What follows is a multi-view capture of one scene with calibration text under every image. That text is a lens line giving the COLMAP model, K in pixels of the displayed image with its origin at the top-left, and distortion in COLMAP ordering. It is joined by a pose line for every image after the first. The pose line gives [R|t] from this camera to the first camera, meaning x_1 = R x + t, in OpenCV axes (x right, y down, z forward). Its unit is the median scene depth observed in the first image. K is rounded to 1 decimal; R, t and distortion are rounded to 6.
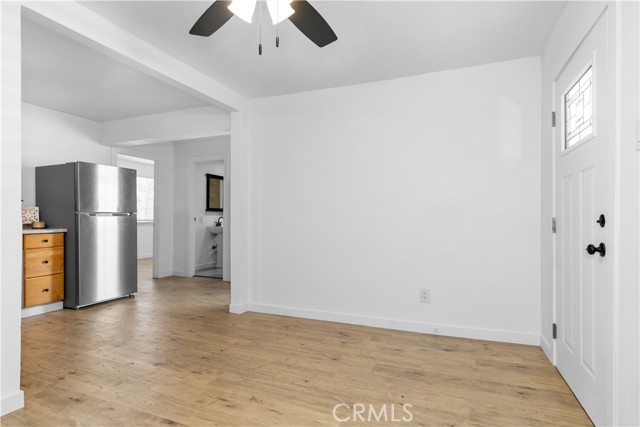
lens RADIAL K [[330.7, 0, 319.6], [0, 330.7, 218.2], [0, 0, 1]] dist [-0.000414, -0.000429]
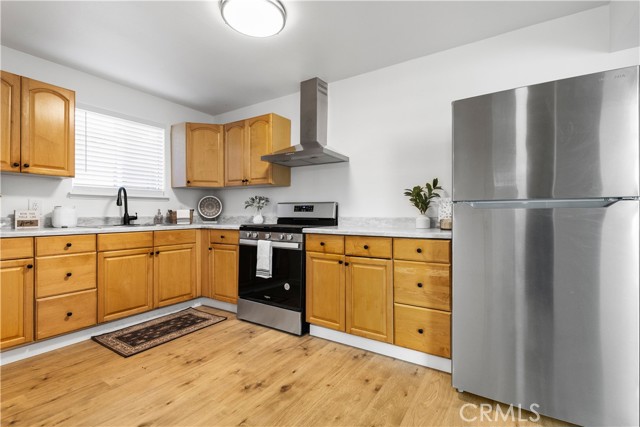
lens RADIAL K [[287.4, 0, 320.0], [0, 287.4, 213.5], [0, 0, 1]] dist [0.001196, 0.000060]
pose [[-0.167591, -0.000533, -0.985856, -0.253934], [0.000487, 1.000000, -0.000624, -0.000156], [0.985856, -0.000584, -0.167591, 0.851531]]
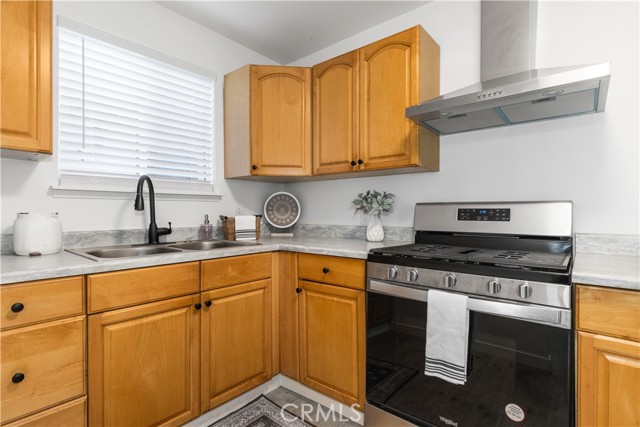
lens RADIAL K [[317.9, 0, 320.0], [0, 317.9, 213.5], [0, 0, 1]] dist [-0.000153, 0.000065]
pose [[-0.302079, 0.000539, -0.953283, -0.553800], [0.000112, 1.000000, 0.000530, -0.016432], [0.953283, 0.000053, -0.302079, 0.587693]]
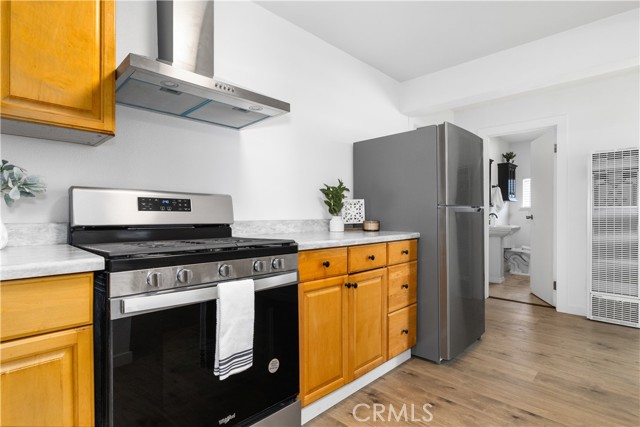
lens RADIAL K [[324.0, 0, 320.0], [0, 324.0, 213.5], [0, 0, 1]] dist [-0.000085, 0.000002]
pose [[0.928099, -0.002851, -0.372324, -0.704081], [0.001021, 0.999986, -0.005111, -0.000647], [0.372333, 0.004364, 0.928089, 0.353526]]
